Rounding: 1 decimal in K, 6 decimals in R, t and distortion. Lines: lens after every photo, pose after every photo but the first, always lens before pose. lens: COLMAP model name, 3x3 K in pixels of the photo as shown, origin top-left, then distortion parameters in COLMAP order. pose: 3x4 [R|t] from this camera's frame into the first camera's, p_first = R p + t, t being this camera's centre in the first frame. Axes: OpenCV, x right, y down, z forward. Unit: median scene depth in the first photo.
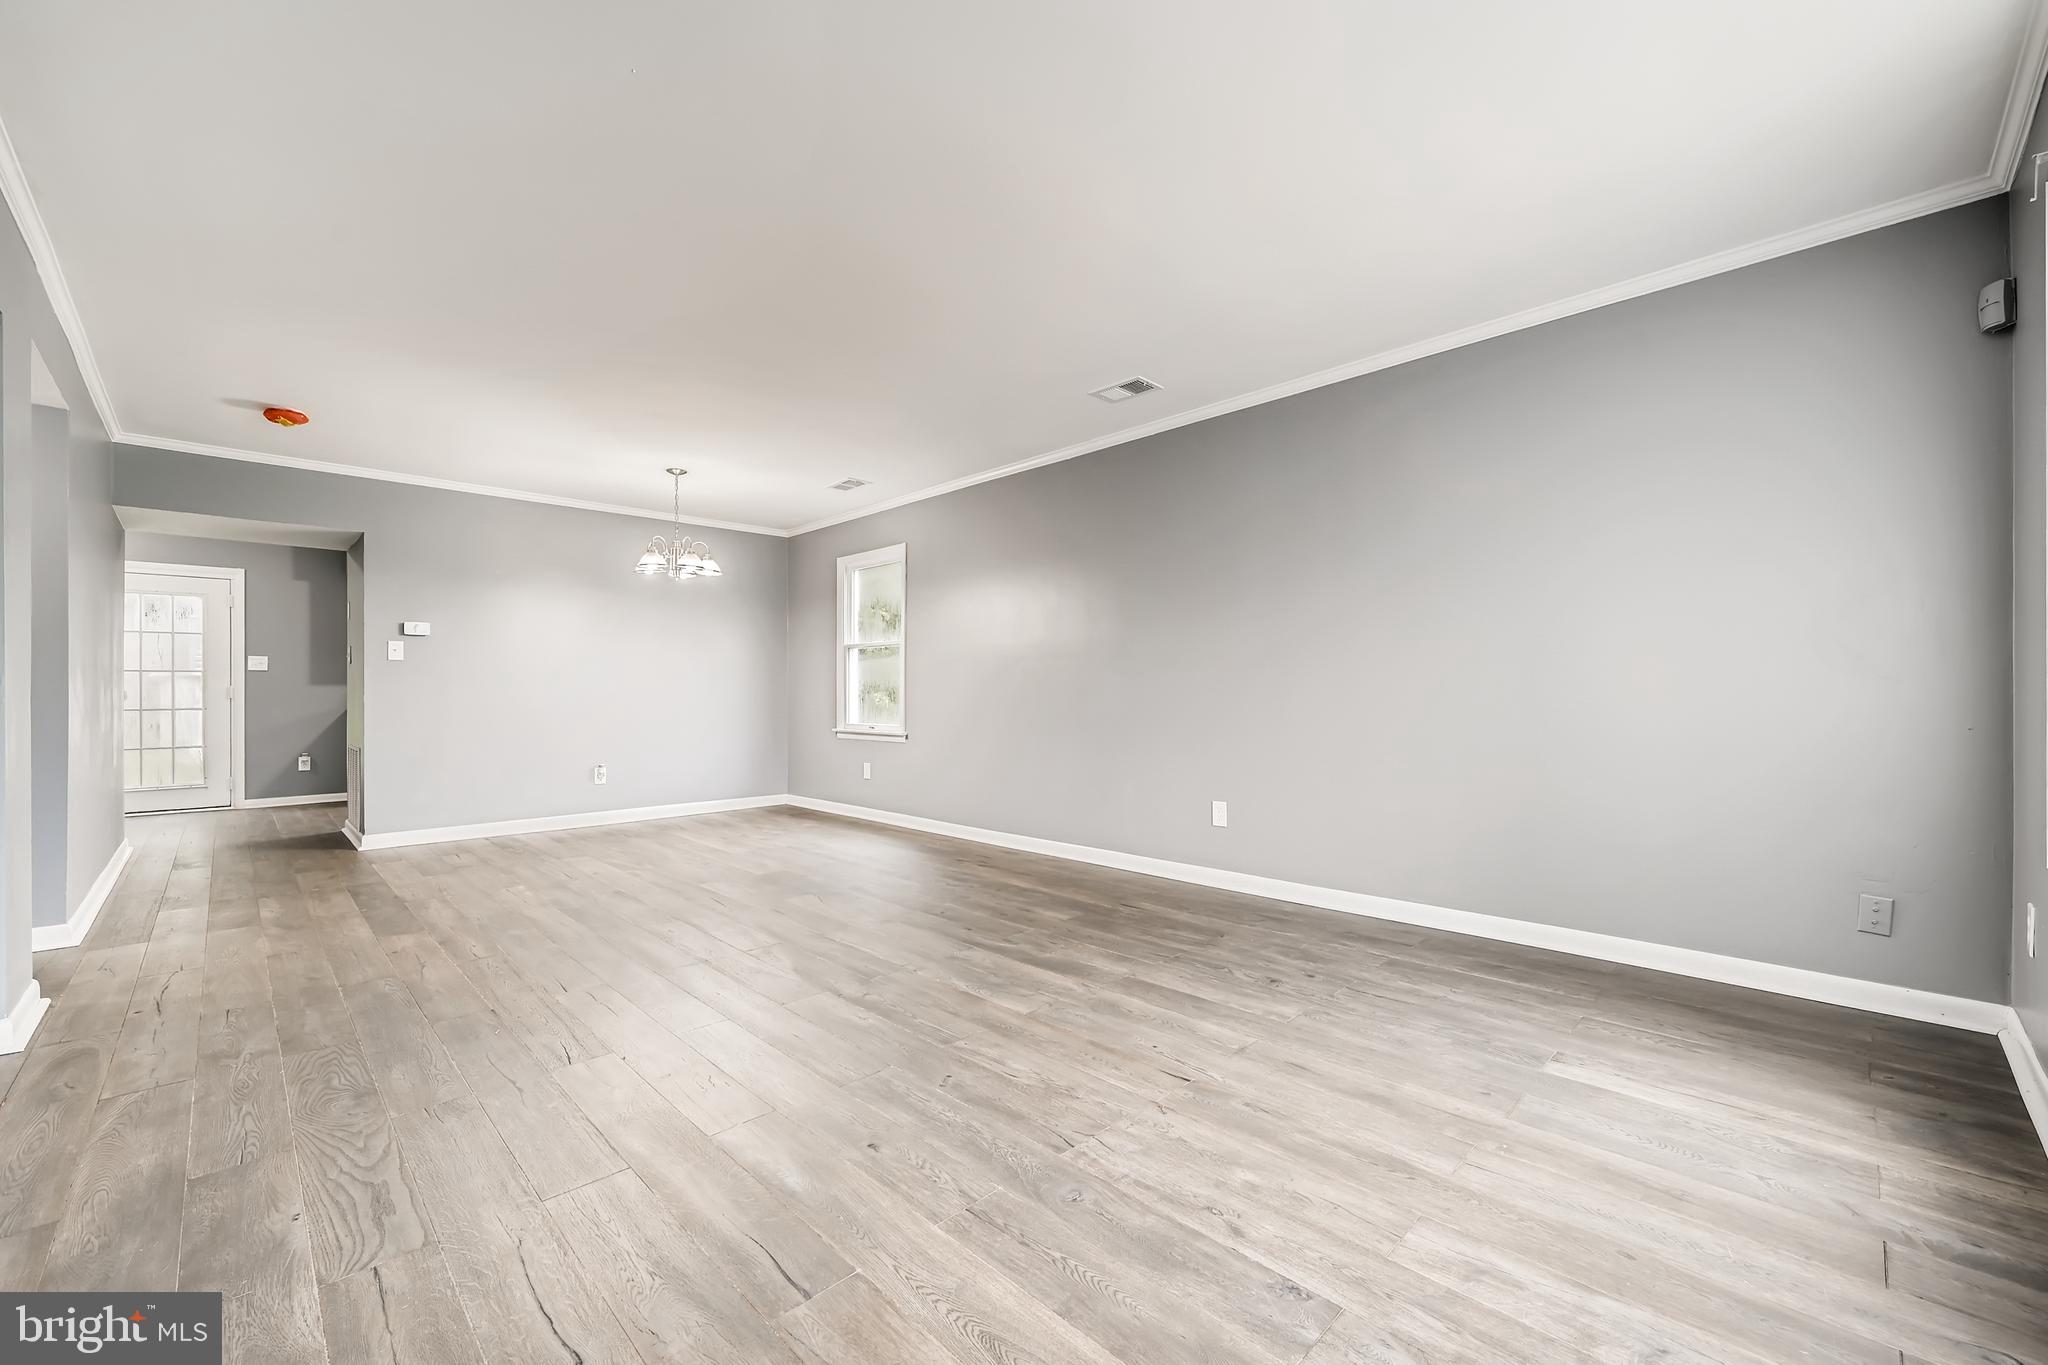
lens RADIAL K [[811.1, 0, 1021.4], [0, 811.1, 693.1], [0, 0, 1]] dist [-0.001697, 0.000364]
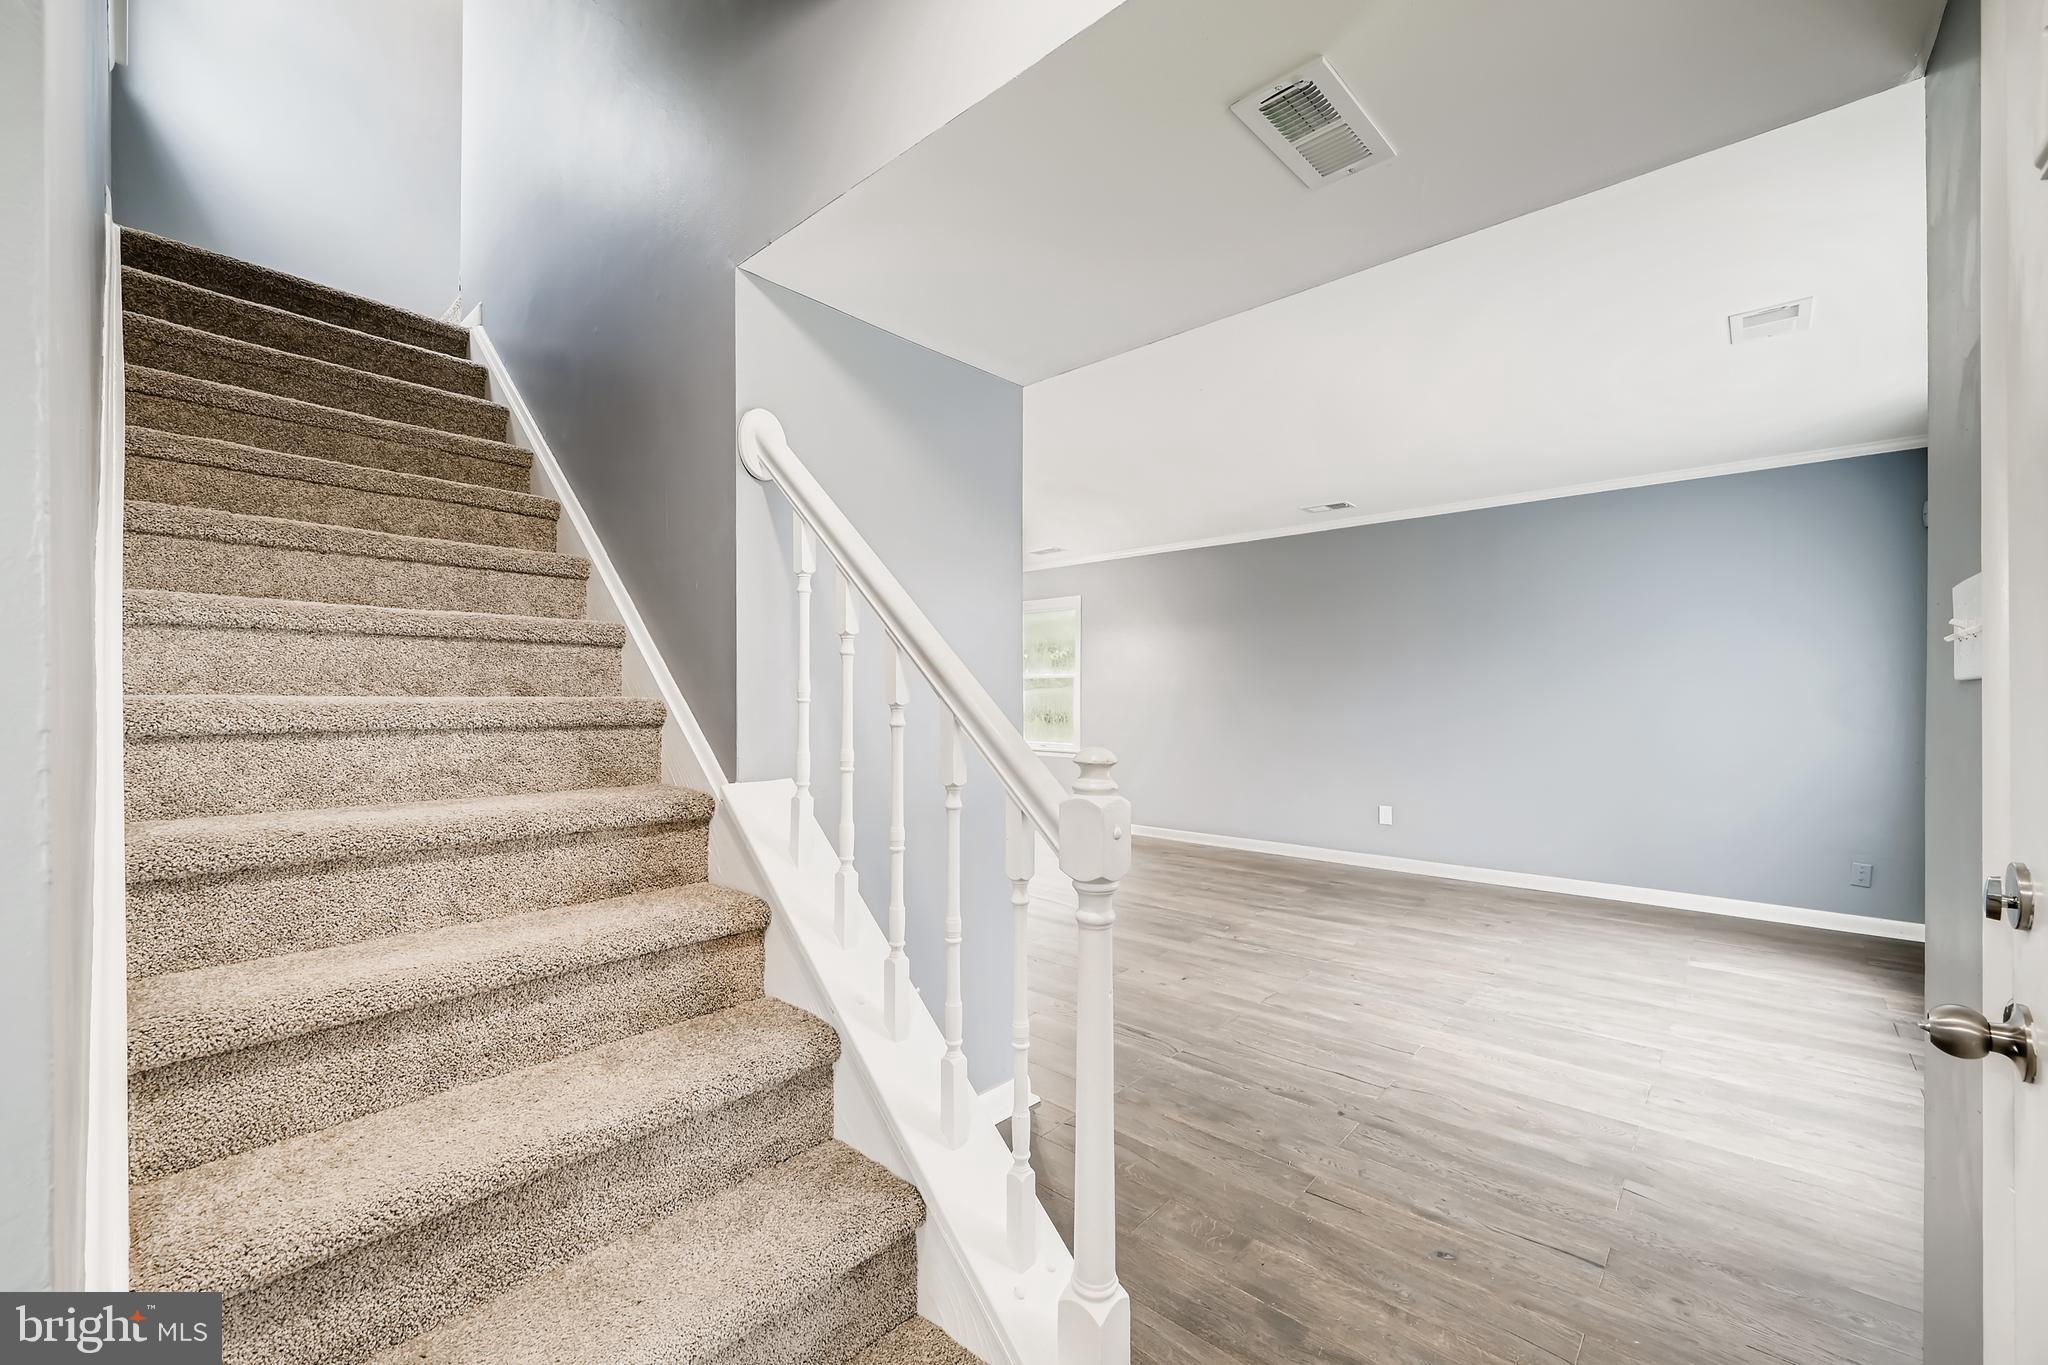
lens RADIAL K [[811.1, 0, 1027.9], [0, 811.1, 698.2], [0, 0, 1]] dist [-0.001697, 0.000364]
pose [[0.997833, 0.003477, 0.065706, -0.811638], [-0.003801, 0.999981, 0.004804, -0.095403], [-0.065688, -0.005044, 0.997827, -0.578253]]
